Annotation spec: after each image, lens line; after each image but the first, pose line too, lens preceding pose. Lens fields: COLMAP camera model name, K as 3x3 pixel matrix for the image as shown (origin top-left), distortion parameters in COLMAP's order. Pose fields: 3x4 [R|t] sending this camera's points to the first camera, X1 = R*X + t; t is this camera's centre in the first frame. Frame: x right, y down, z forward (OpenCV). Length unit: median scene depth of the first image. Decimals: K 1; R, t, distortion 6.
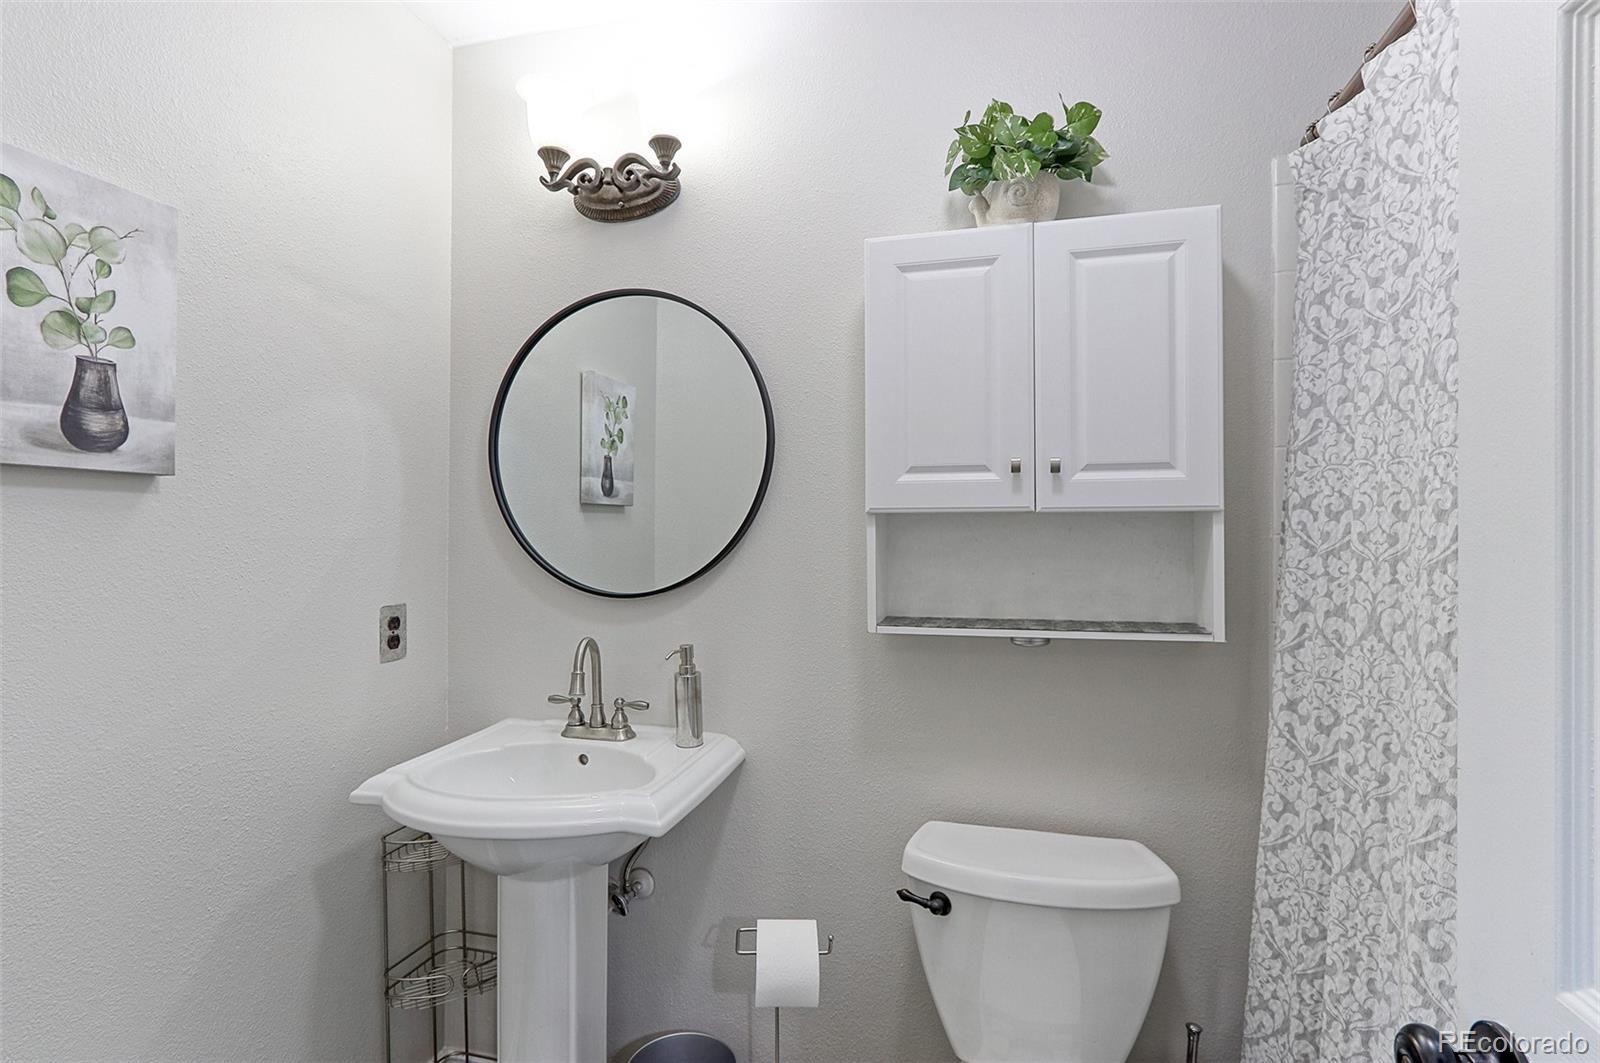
lens RADIAL K [[816.6, 0, 802.4], [0, 816.6, 531.4], [0, 0, 1]] dist [-0.002410, 0.001270]
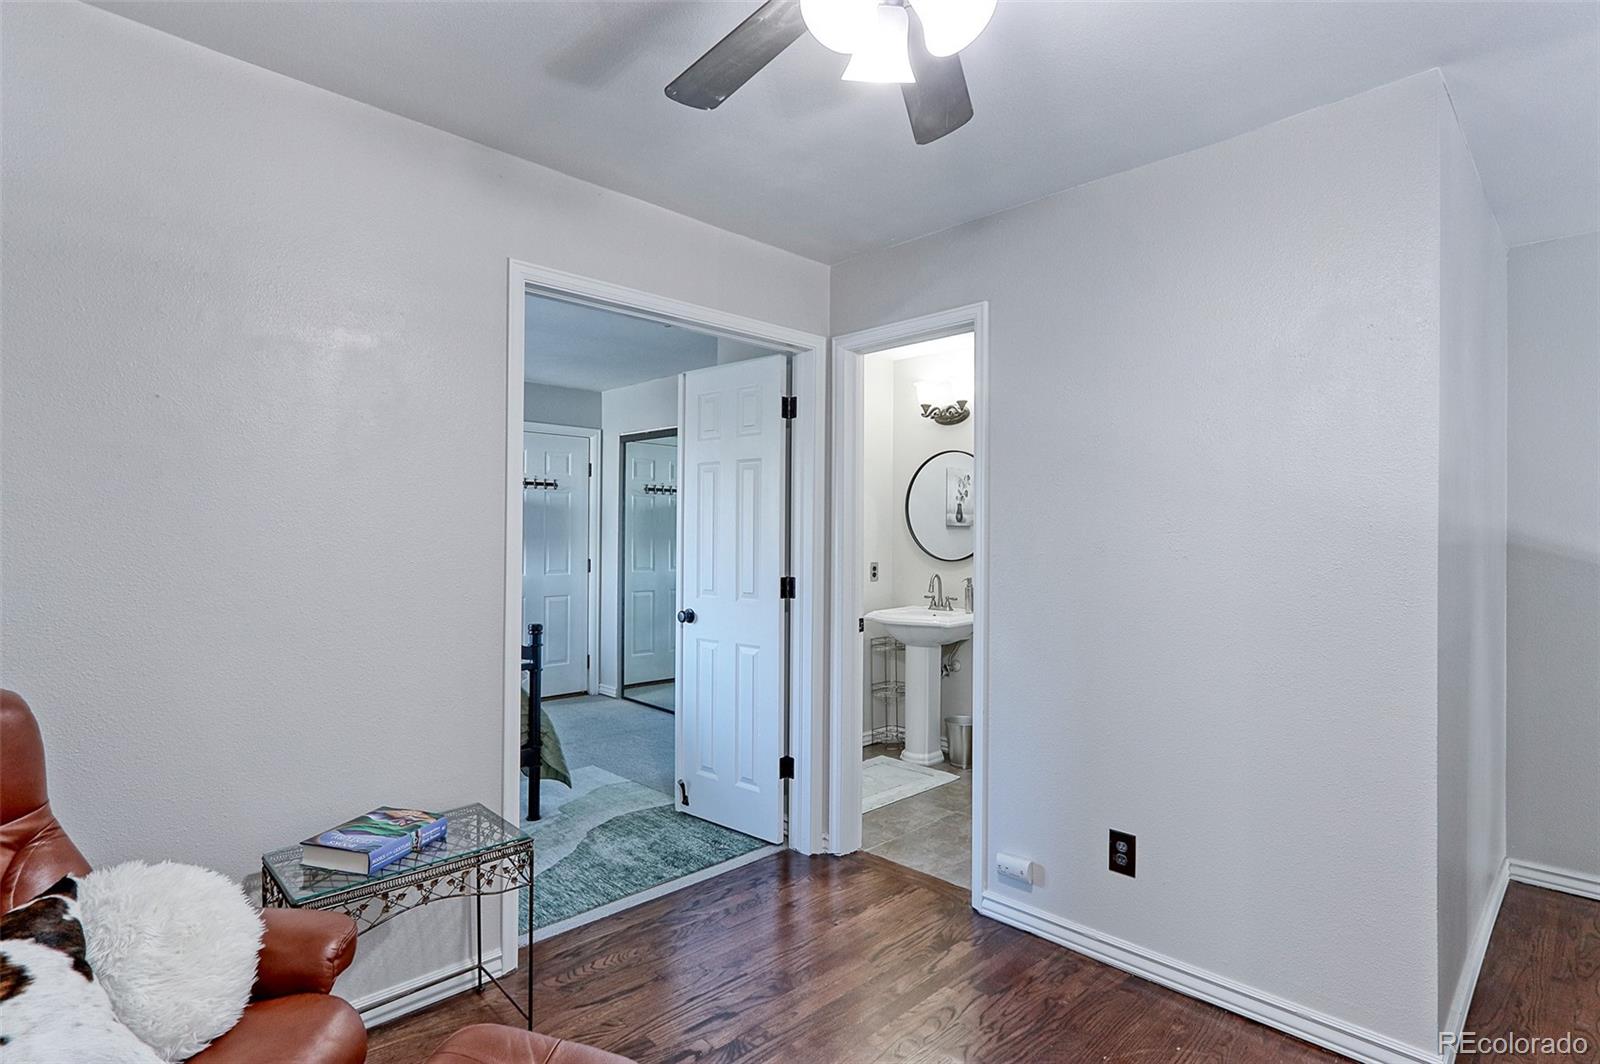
lens RADIAL K [[816.6, 0, 799.9], [0, 816.6, 536.5], [0, 0, 1]] dist [-0.002410, 0.001270]
pose [[0.866087, 0.000438, -0.499894, 0.730075], [-0.005127, 0.999955, -0.008007, 0.022757], [0.499868, 0.009498, 0.866050, -1.666077]]
